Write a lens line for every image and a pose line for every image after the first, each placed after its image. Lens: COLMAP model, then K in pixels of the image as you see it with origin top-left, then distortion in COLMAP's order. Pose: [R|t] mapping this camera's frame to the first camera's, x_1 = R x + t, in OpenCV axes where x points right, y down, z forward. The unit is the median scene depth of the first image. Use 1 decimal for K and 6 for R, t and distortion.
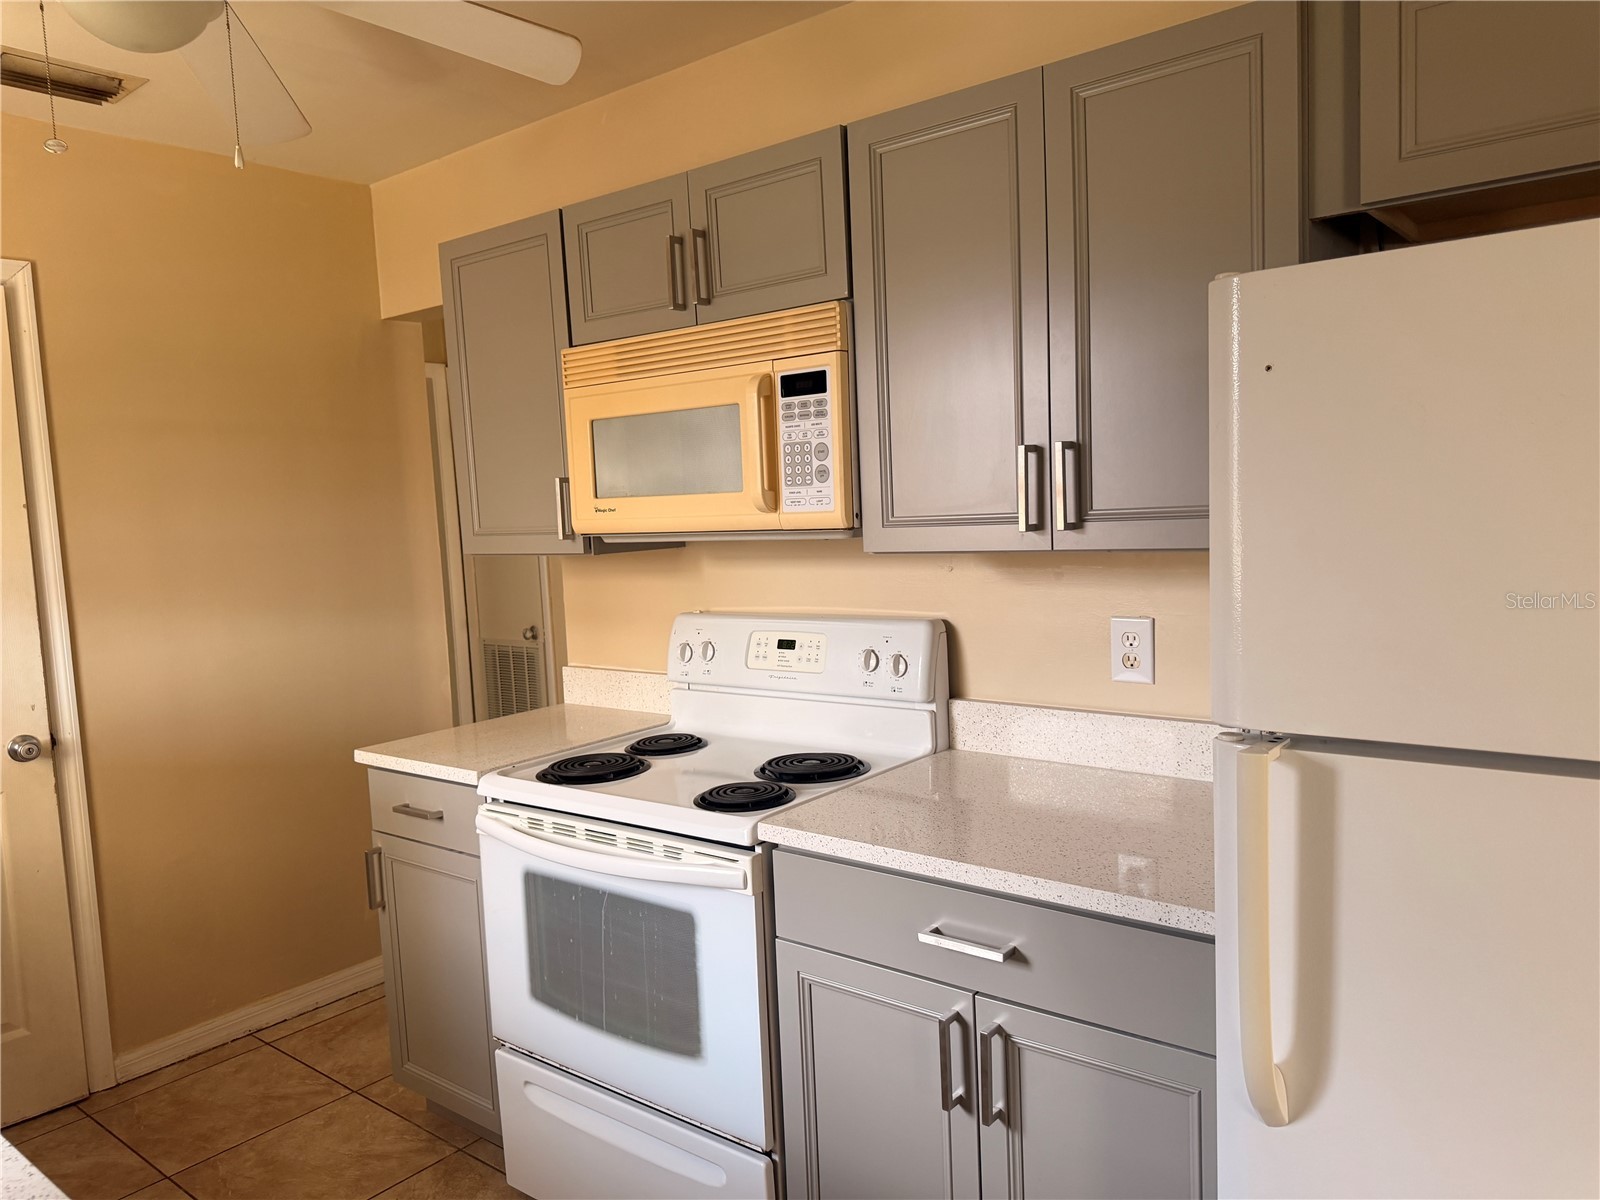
lens RADIAL K [[1135.3, 0, 796.9], [0, 1135.3, 593.3], [0, 0, 1]] dist [0.065560, -0.070267]
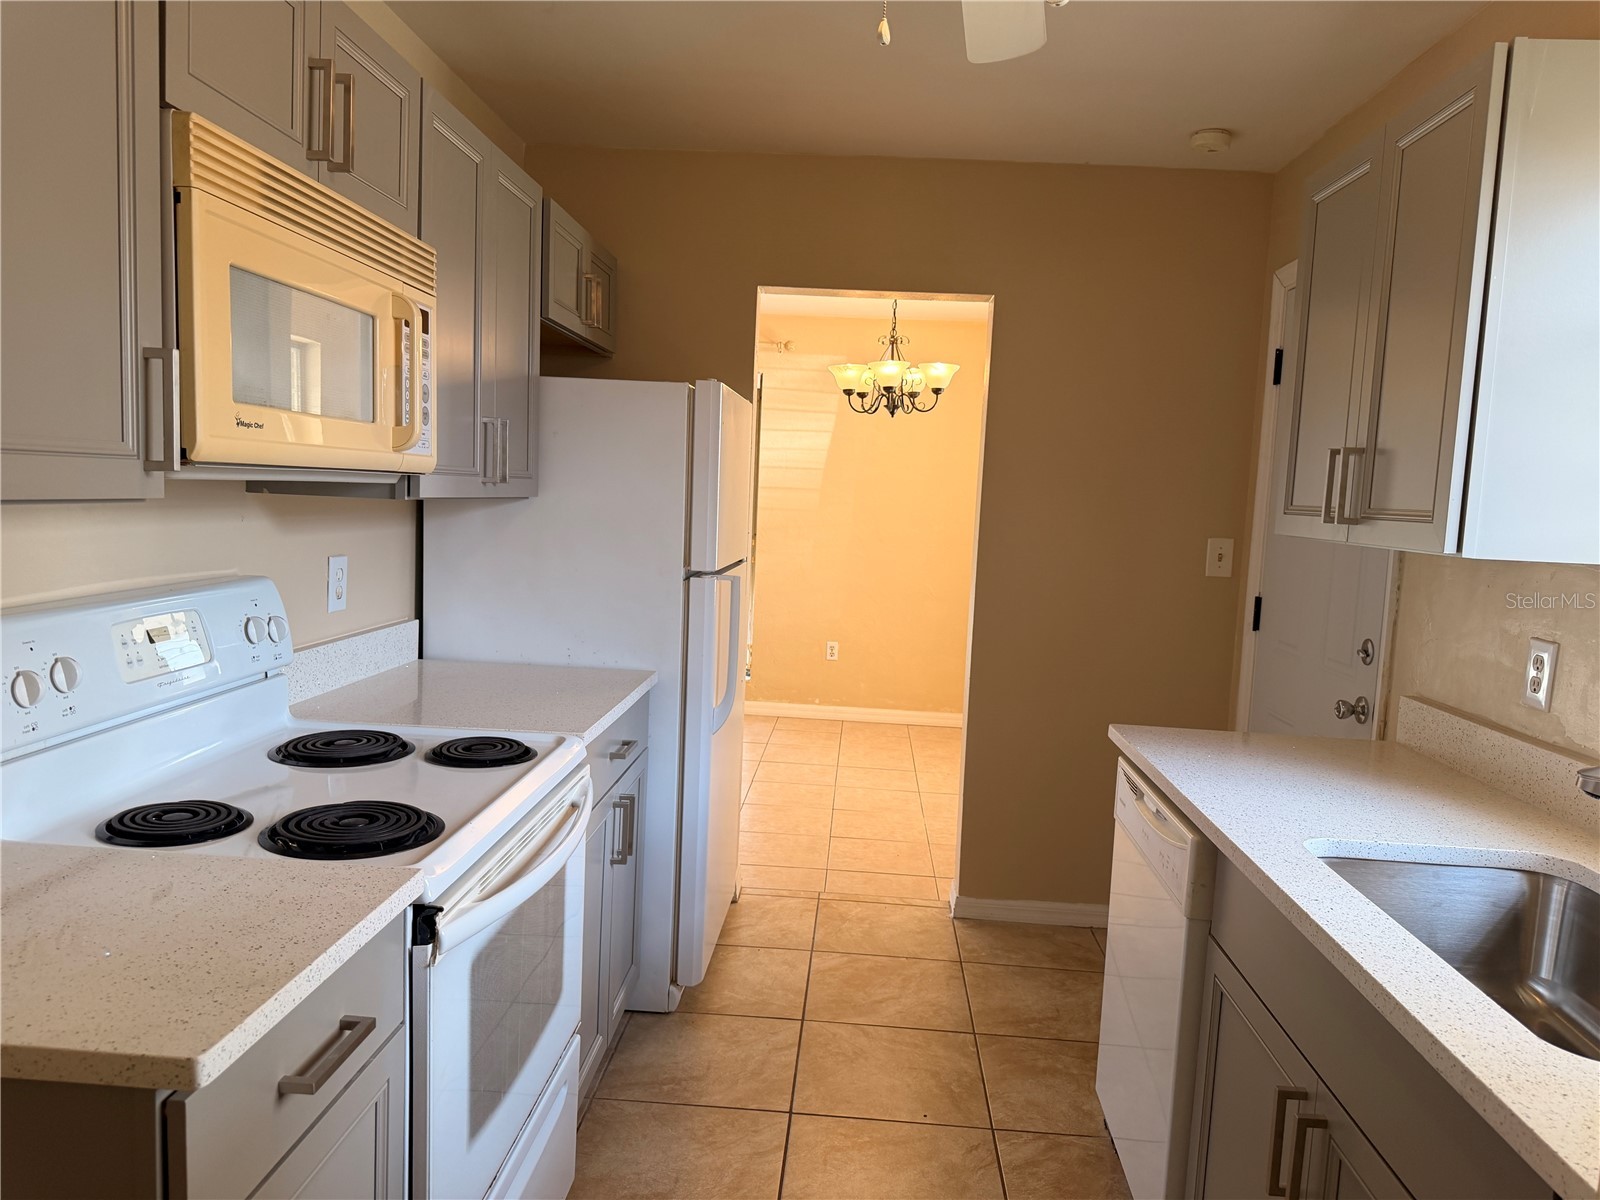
lens RADIAL K [[1135.3, 0, 795.7], [0, 1135.3, 599.4], [0, 0, 1]] dist [0.065560, -0.070267]
pose [[-0.582739, -0.055987, 0.810729, -0.753282], [0.054117, 0.992736, 0.107454, -0.028633], [-0.810856, 0.106492, -0.575476, 1.024202]]
